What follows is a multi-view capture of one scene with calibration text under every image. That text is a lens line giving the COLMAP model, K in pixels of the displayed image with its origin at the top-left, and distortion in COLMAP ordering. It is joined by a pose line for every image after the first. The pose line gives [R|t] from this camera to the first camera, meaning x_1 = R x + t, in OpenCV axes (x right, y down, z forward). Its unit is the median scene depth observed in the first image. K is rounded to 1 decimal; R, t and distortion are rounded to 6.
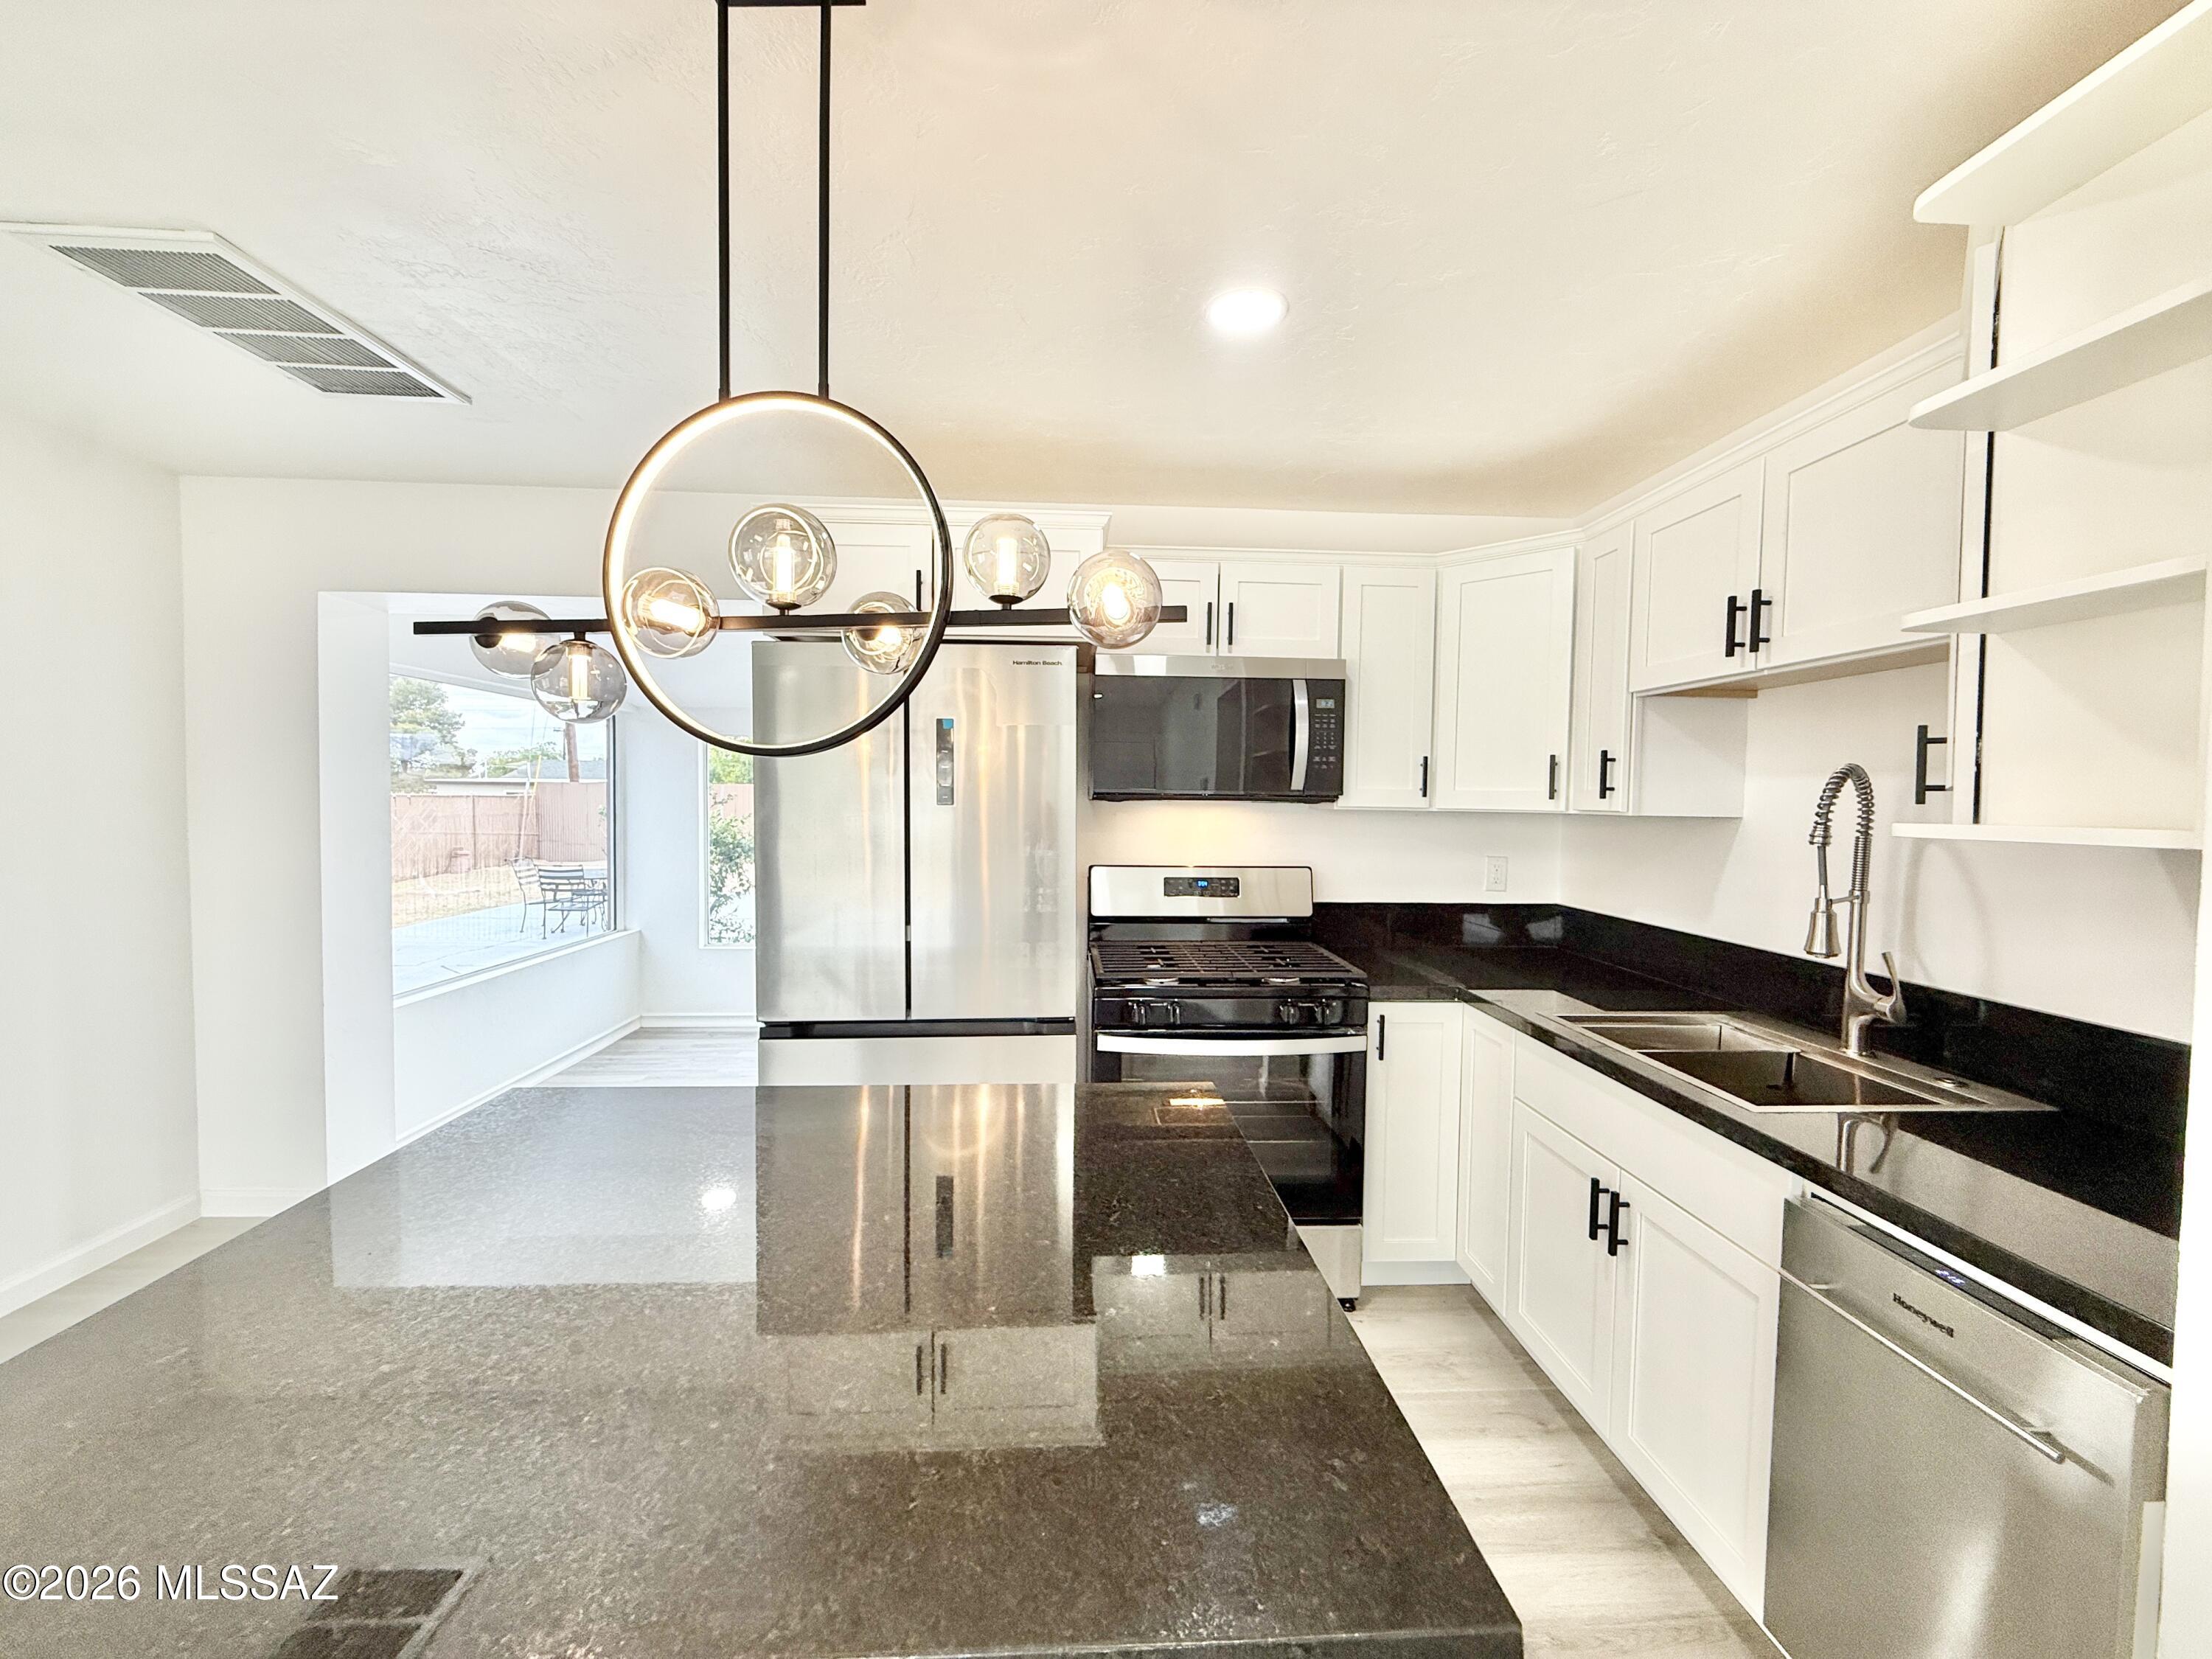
lens RADIAL K [[883.1, 0, 1101.2], [0, 883.1, 831.1], [0, 0, 1]] dist [0.000404, -0.000315]
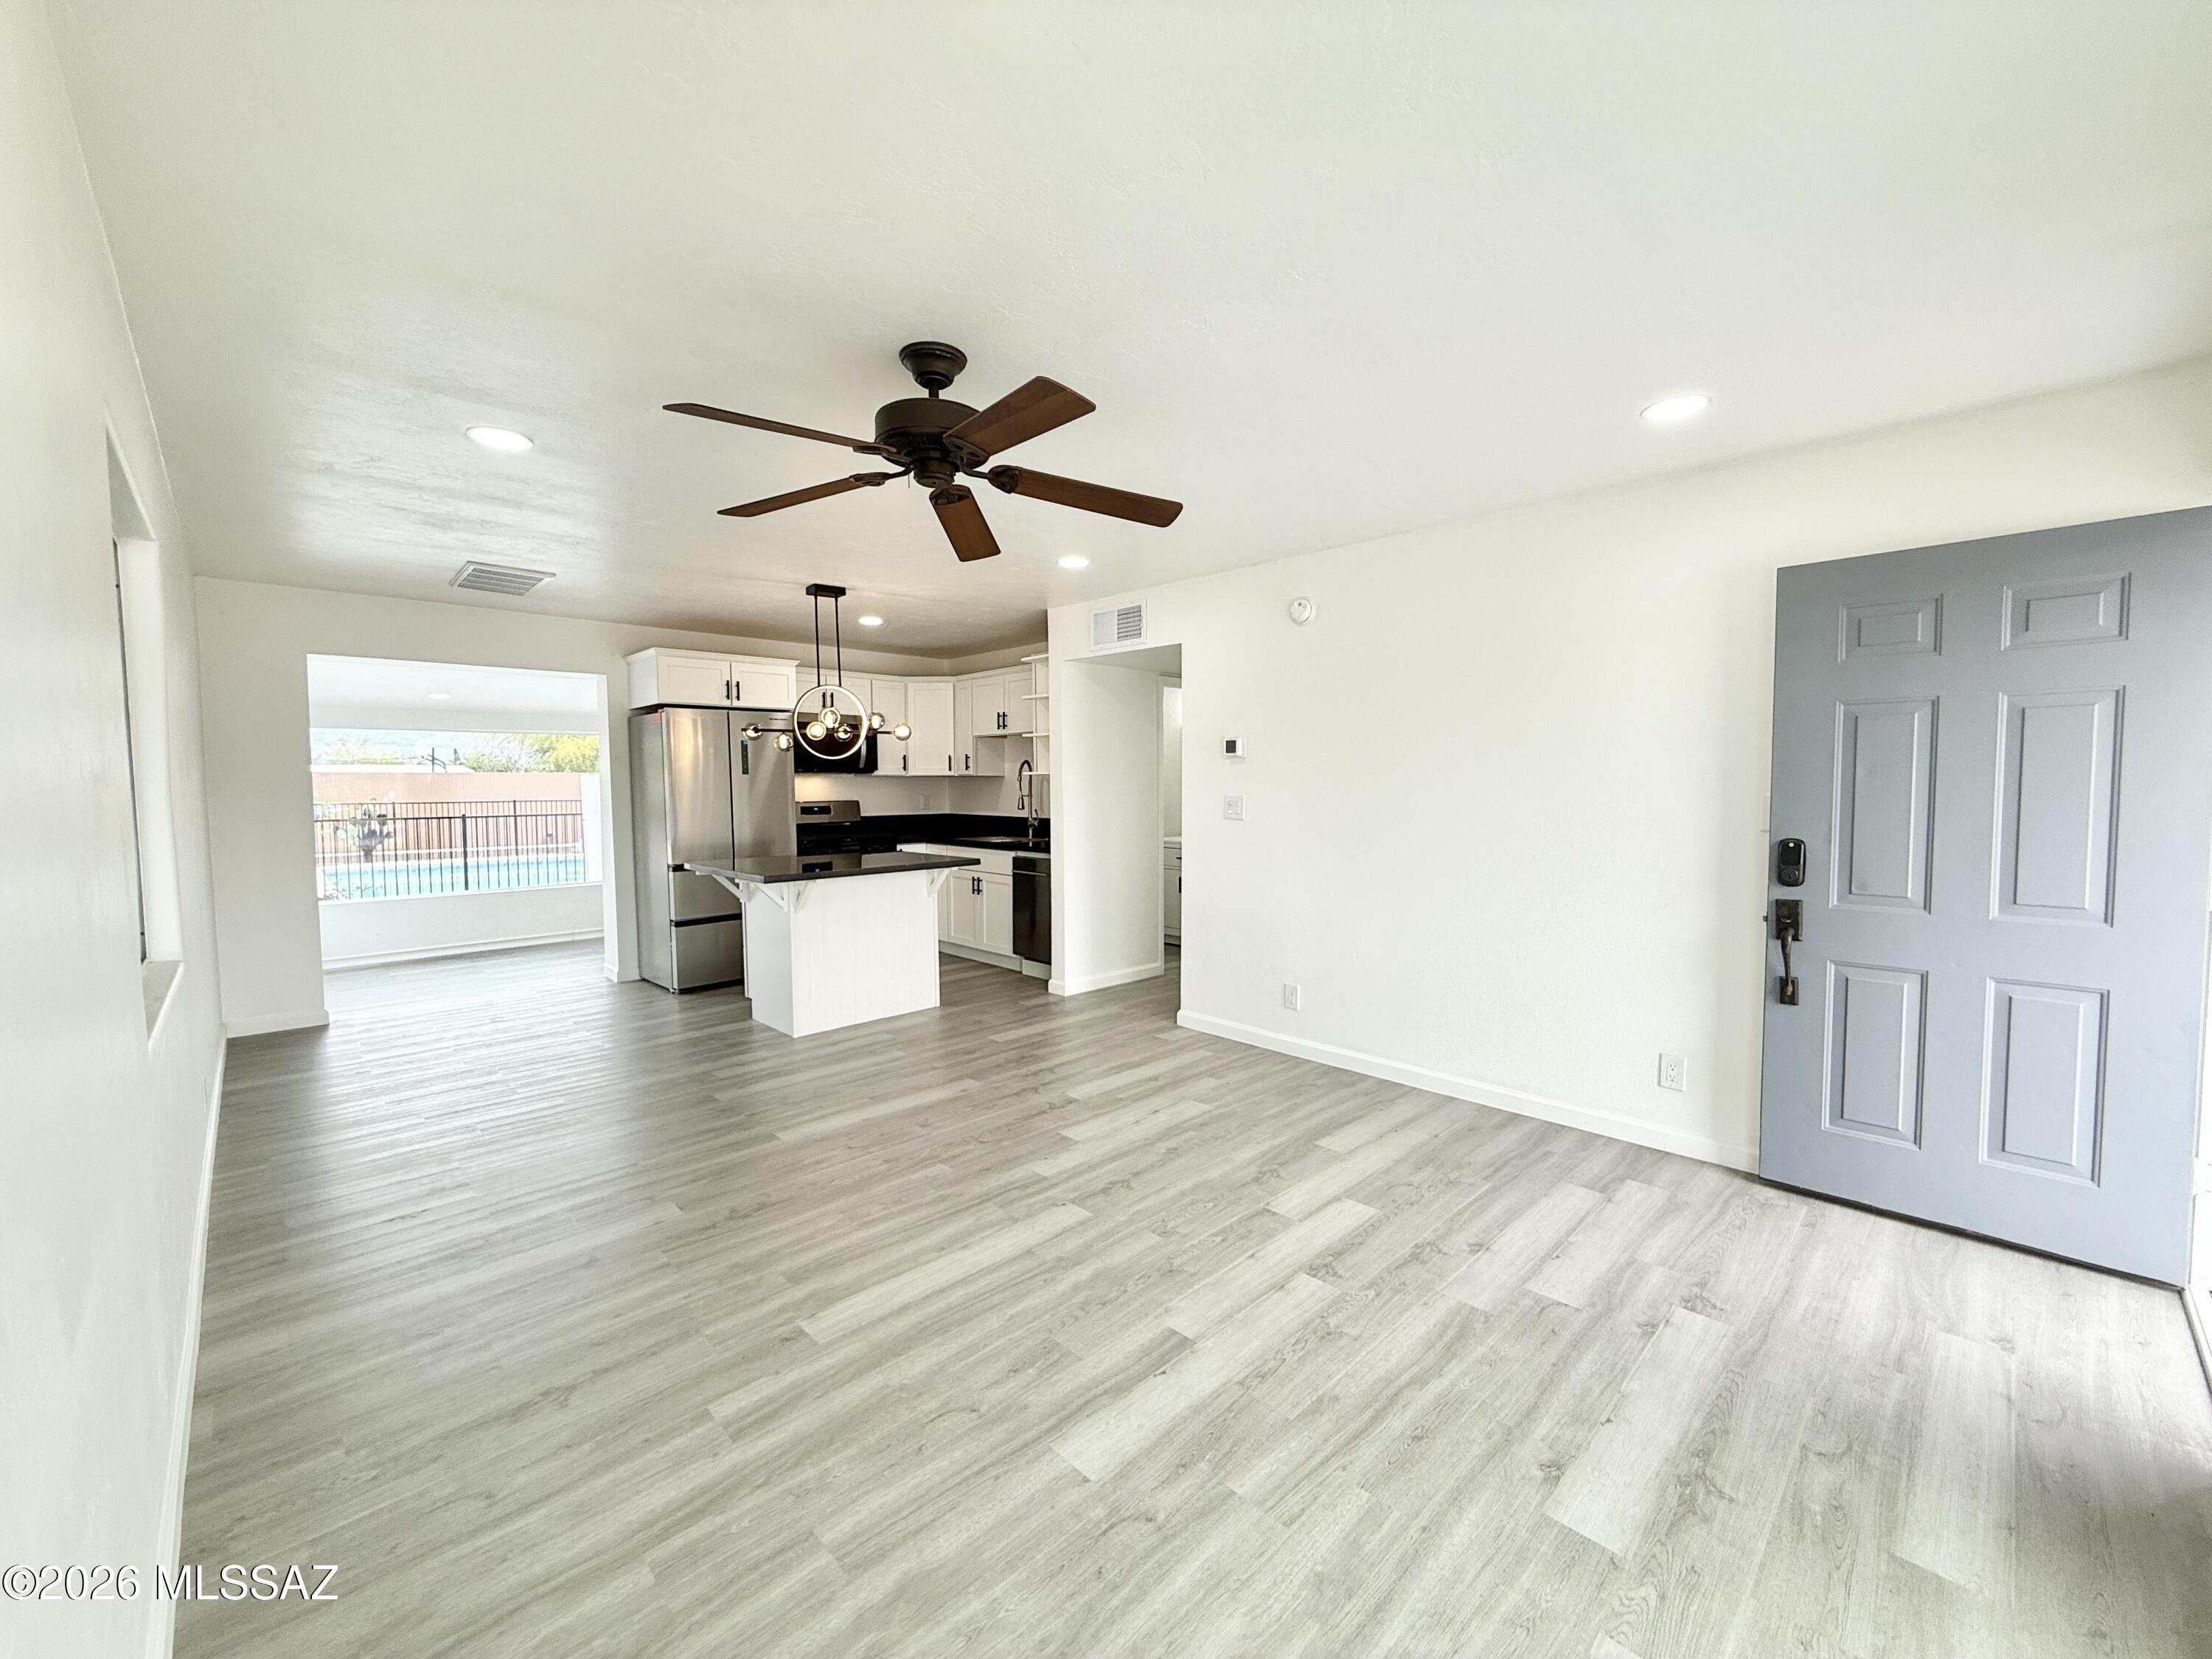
lens RADIAL K [[883.1, 0, 1101.2], [0, 883.1, 831.1], [0, 0, 1]] dist [0.000404, -0.000315]
pose [[0.752688, -0.051849, 0.656333, -1.076324], [0.037630, 0.998652, 0.035738, 0.079841], [-0.657301, -0.002202, 0.753625, -1.577266]]
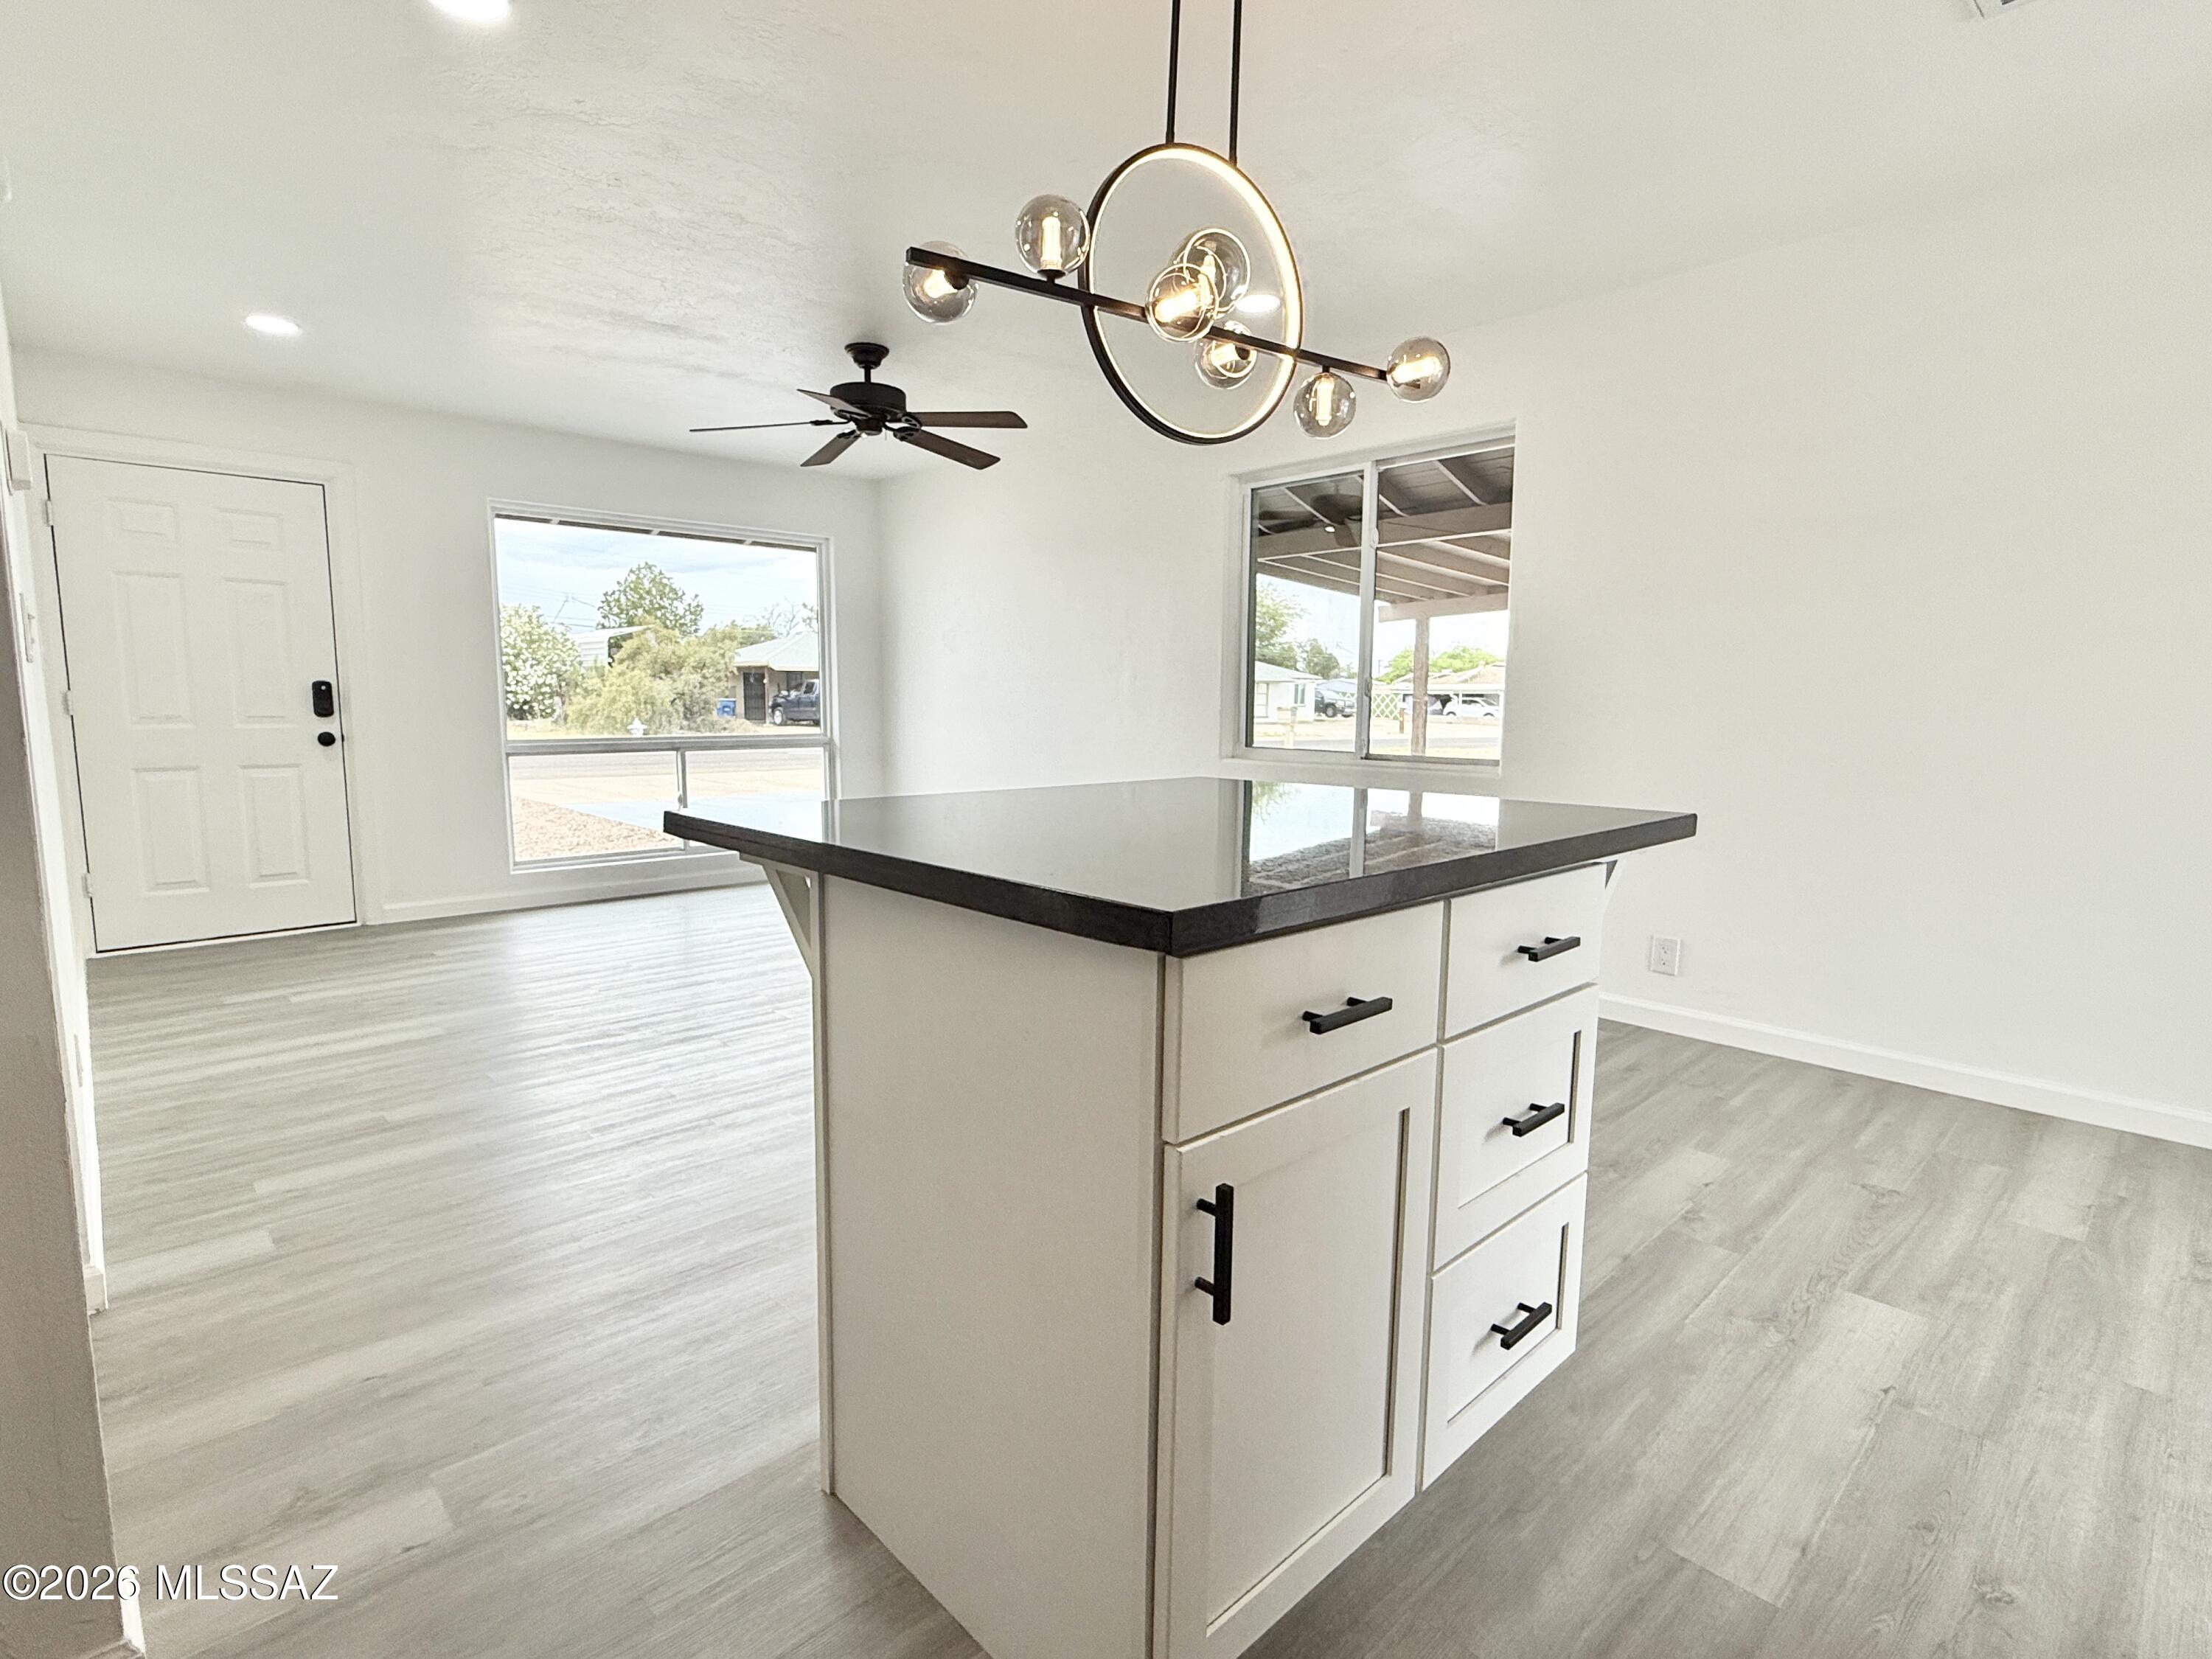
lens RADIAL K [[1087.5, 0, 1098.8], [0, 1087.5, 826.9], [0, 0, 1]] dist [-0.000345, 0.000782]
pose [[-0.764165, 0.059693, -0.642253, 0.351978], [-0.037803, 0.989853, 0.136978, 0.113983], [0.643912, 0.128953, -0.754154, 0.972303]]
